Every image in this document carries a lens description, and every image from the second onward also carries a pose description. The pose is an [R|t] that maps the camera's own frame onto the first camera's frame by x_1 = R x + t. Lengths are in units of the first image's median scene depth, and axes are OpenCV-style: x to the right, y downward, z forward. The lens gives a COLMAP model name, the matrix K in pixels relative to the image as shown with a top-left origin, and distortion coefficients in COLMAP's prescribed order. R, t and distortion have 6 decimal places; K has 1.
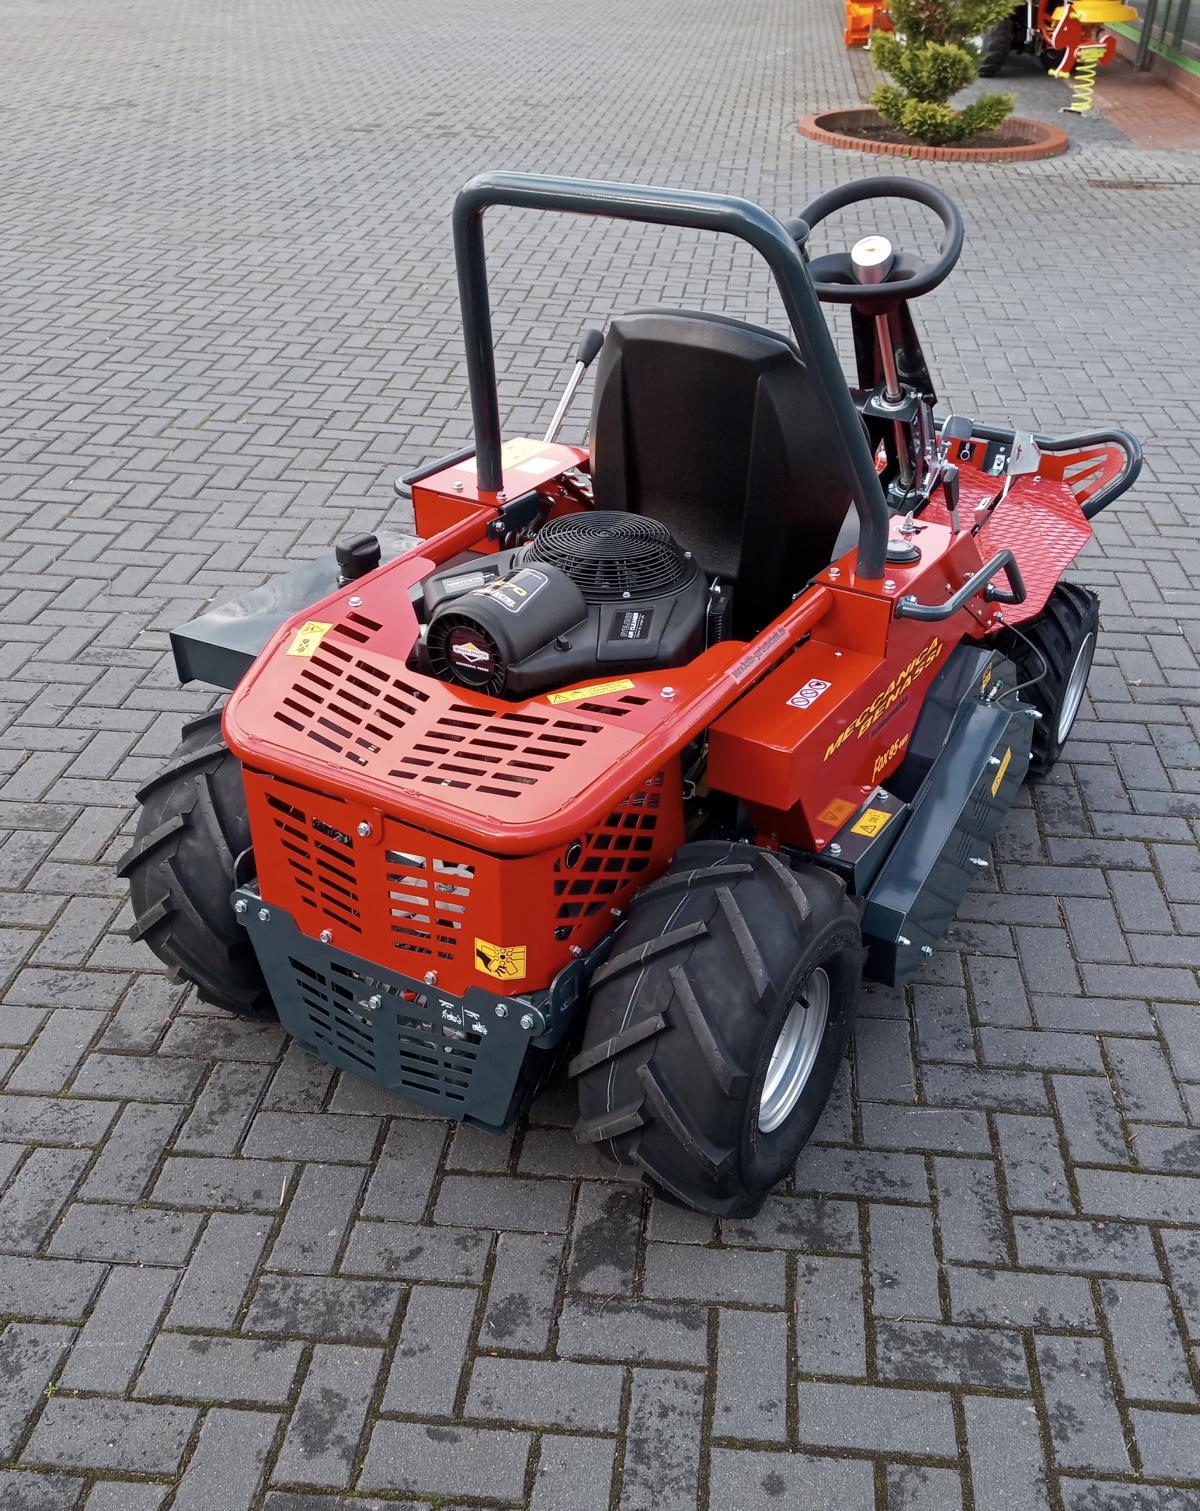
lens RADIAL K [[1425.3, 0, 695.7], [0, 1425.3, 838.0], [0, 0, 1]] dist [-0.005132, 0.000000]
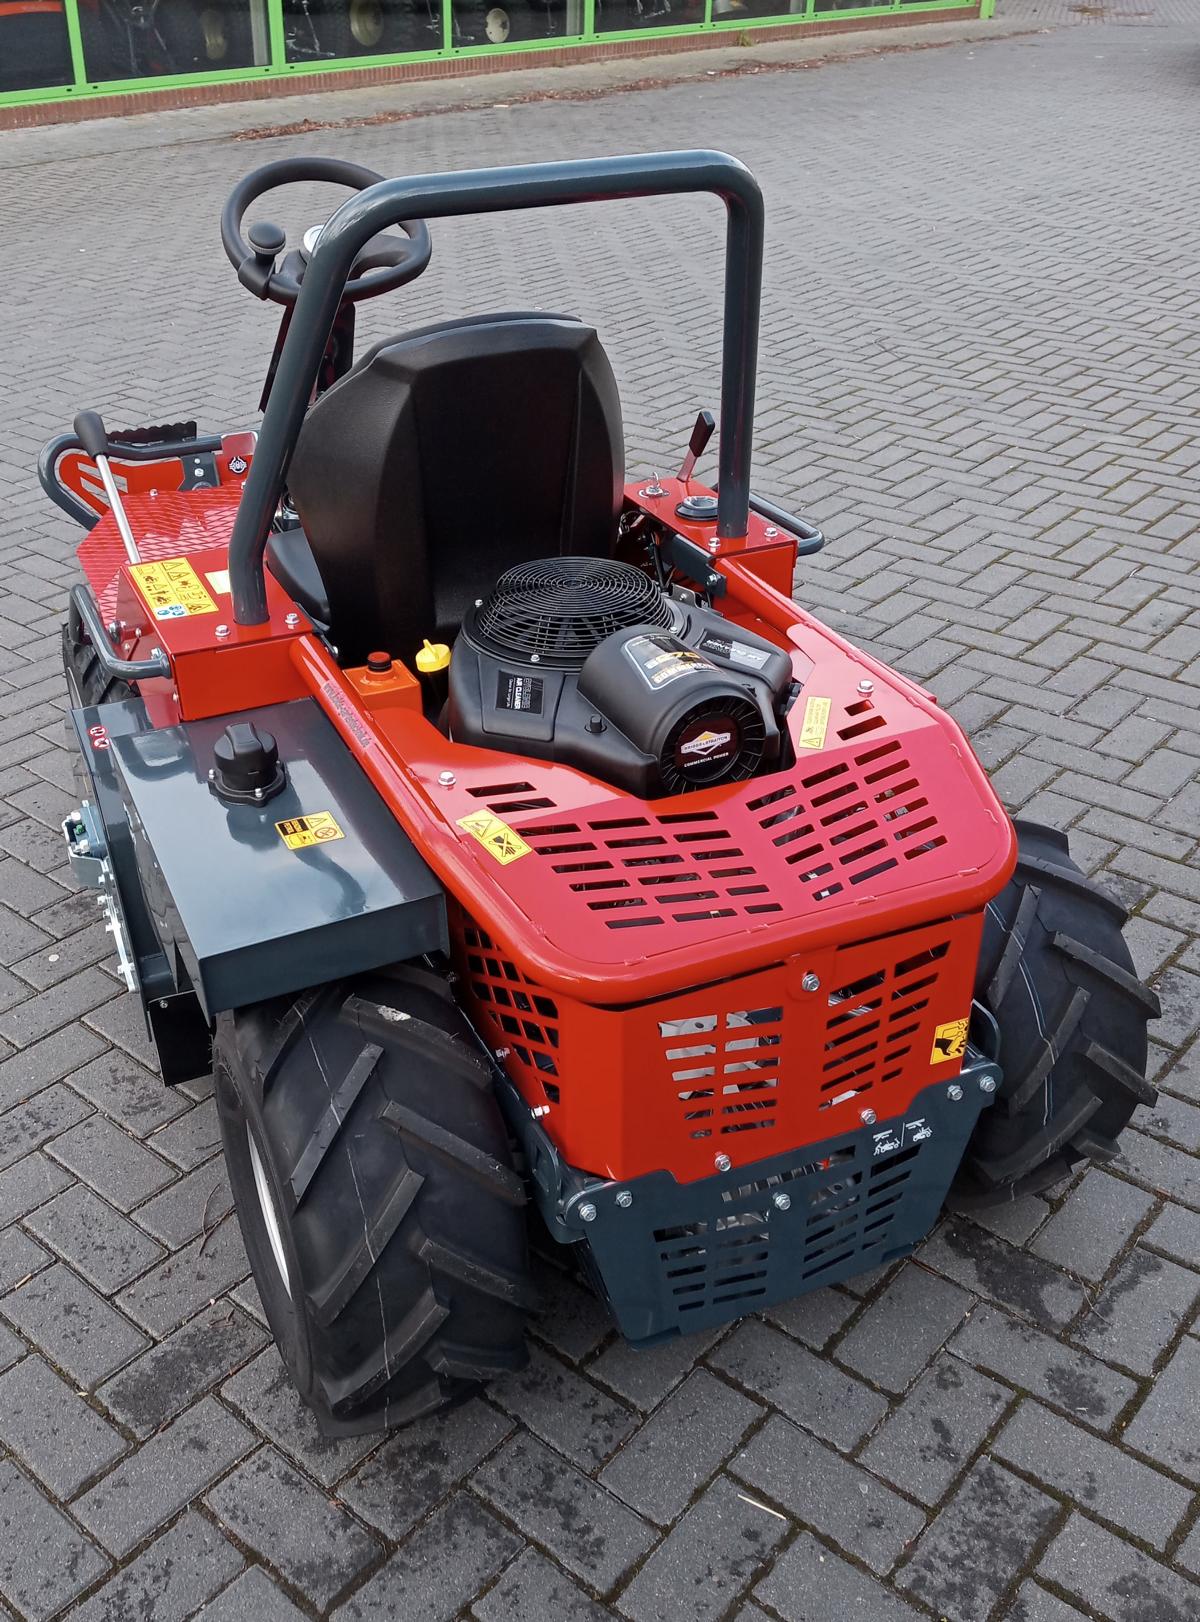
lens RADIAL K [[1519.8, 0, 522.3], [0, 1519.8, 809.4], [0, 0, 1]] dist [-0.003422, 0.000000]
pose [[0.620278, -0.434855, 0.652806, -0.705054], [0.461561, 0.875264, 0.144478, -0.238506], [-0.634205, 0.211693, 0.743619, 0.394512]]
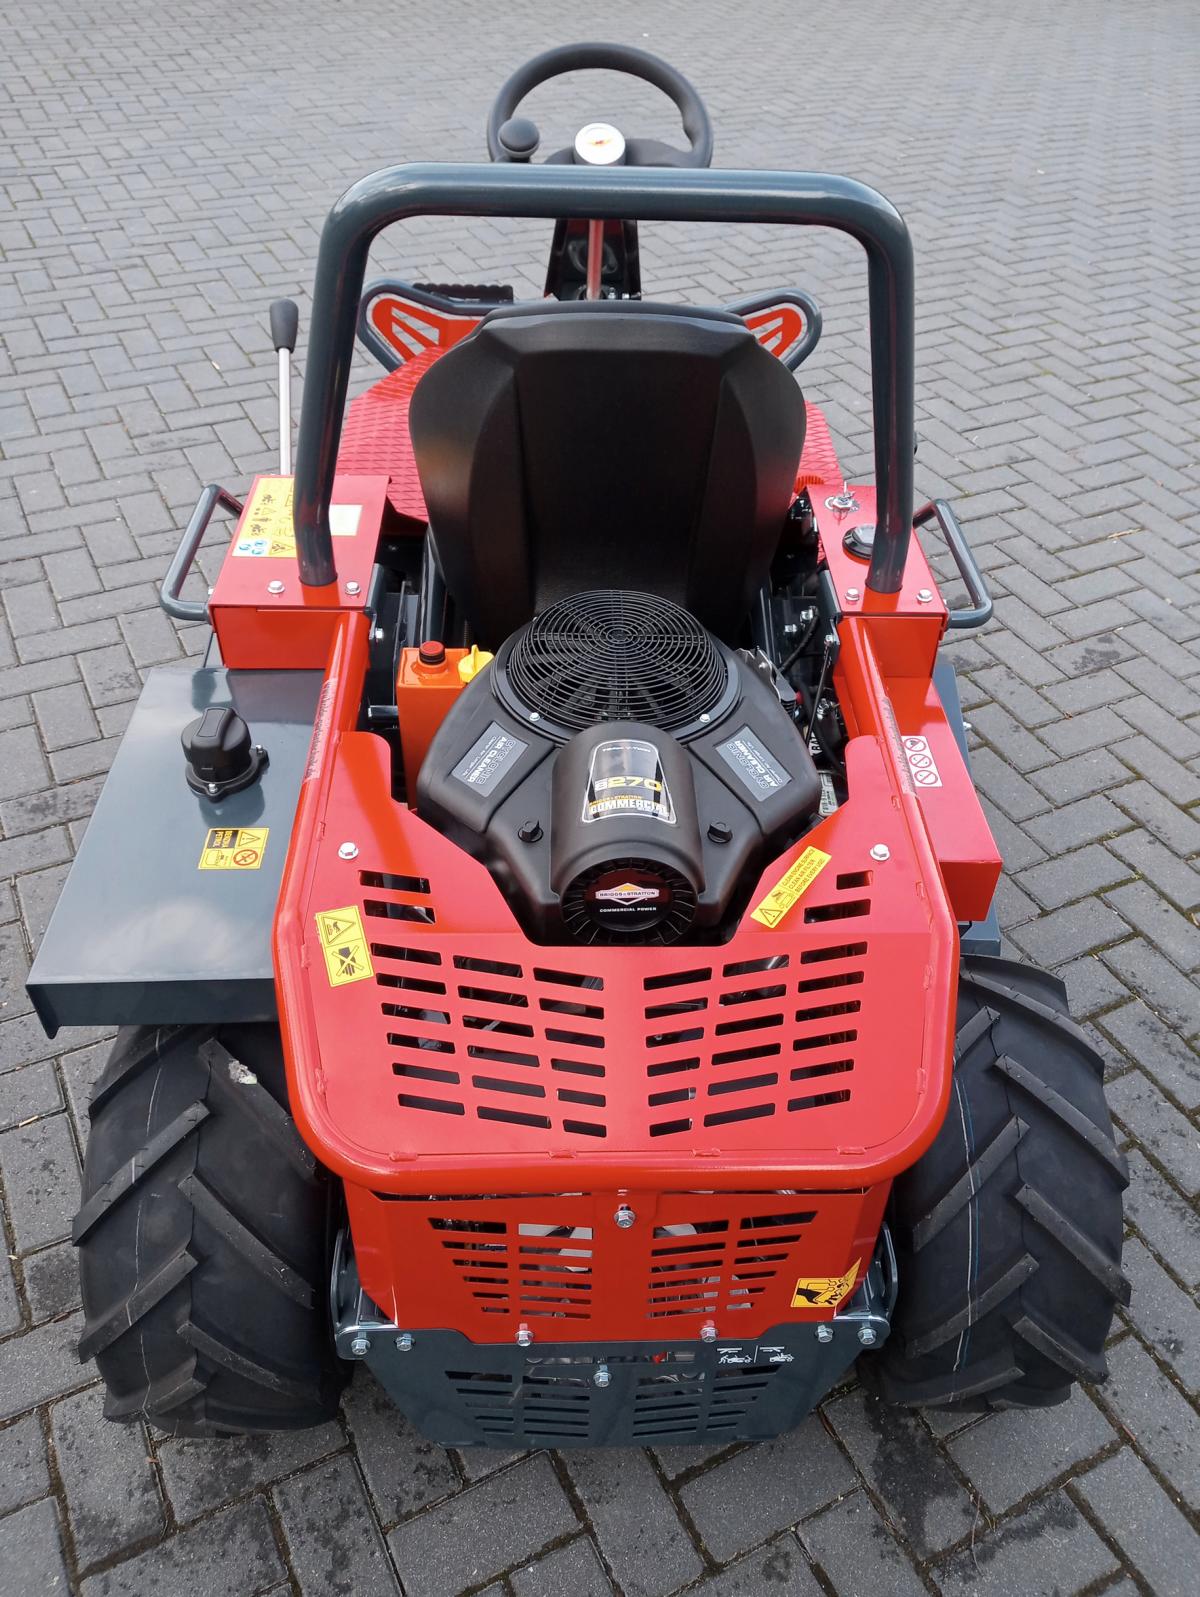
lens RADIAL K [[1310.7, 0, 652.6], [0, 1310.7, 776.7], [0, 0, 1]] dist [0.002113, -0.019207]
pose [[0.851803, -0.331217, 0.405866, -0.343958], [0.268285, 0.941258, 0.205079, -0.276798], [-0.449950, -0.065799, 0.890626, 0.386788]]
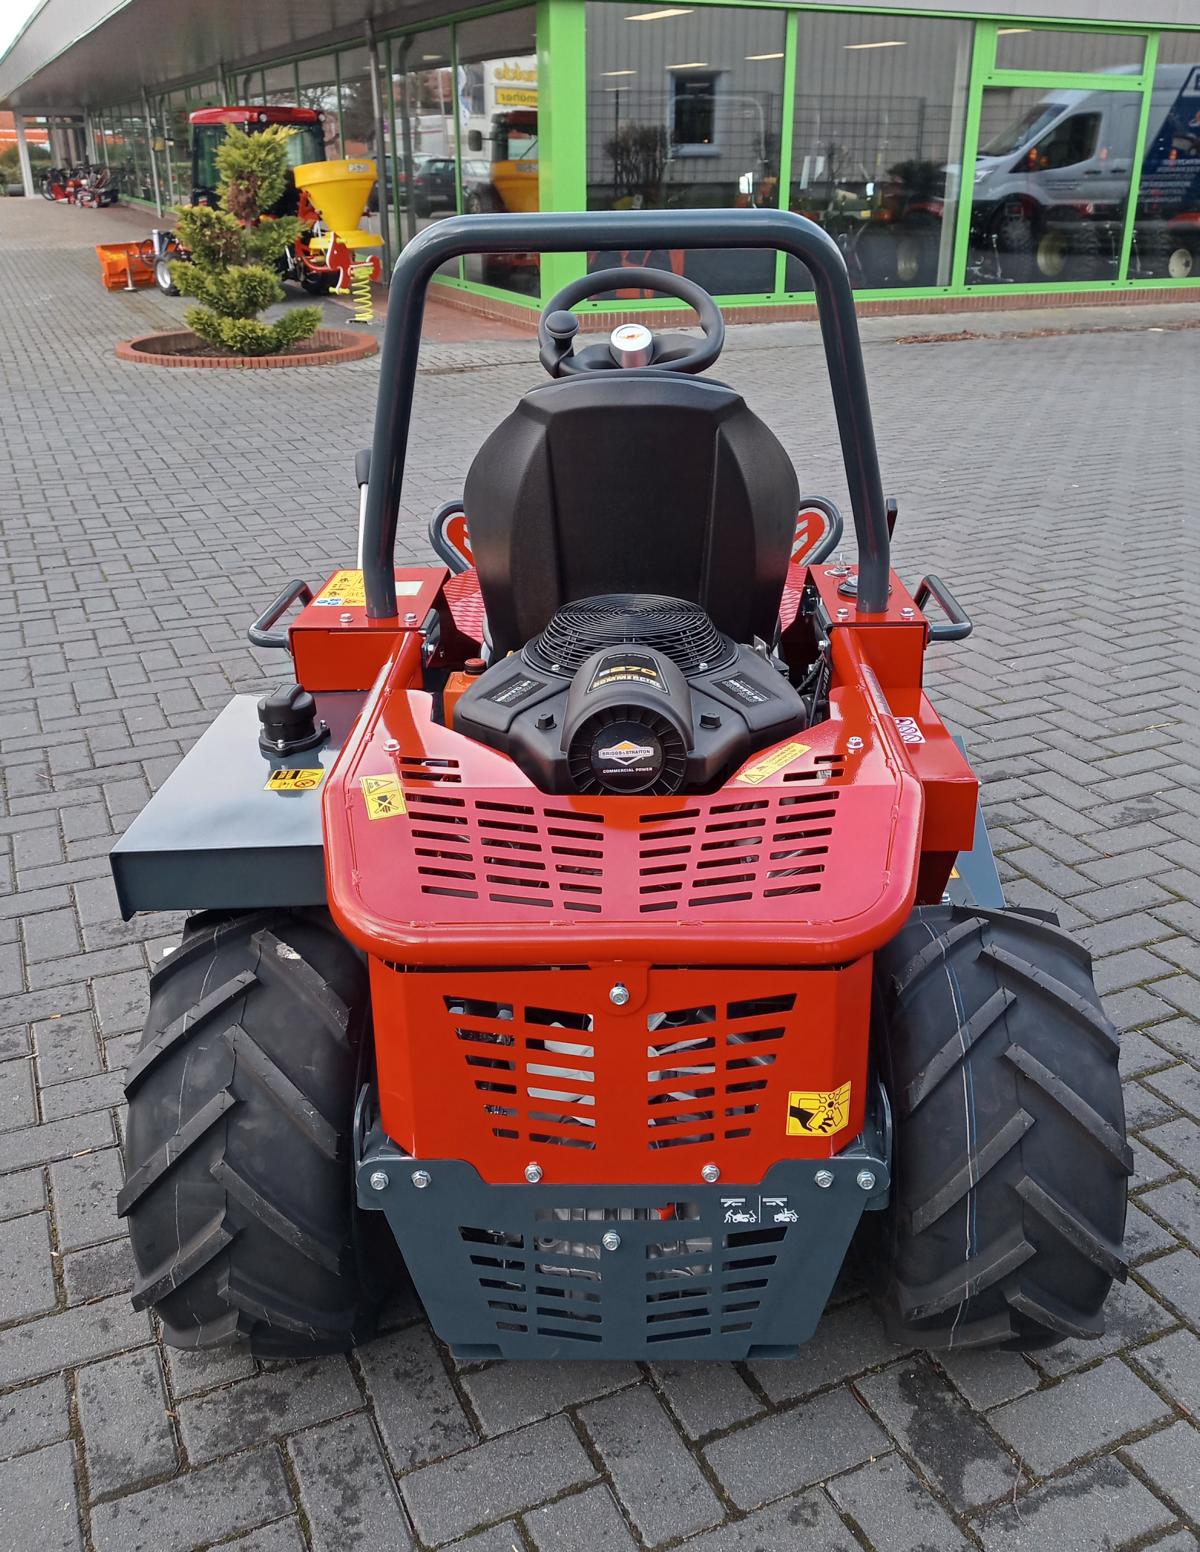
lens RADIAL K [[1377.5, 0, 645.5], [0, 1377.5, 758.8], [0, 0, 1]] dist [0.019569, -0.054284]
pose [[0.877183, -0.217946, 0.427843, -0.426010], [0.292662, 0.949085, -0.116559, -0.030381], [-0.380656, 0.227457, 0.896306, 0.274297]]
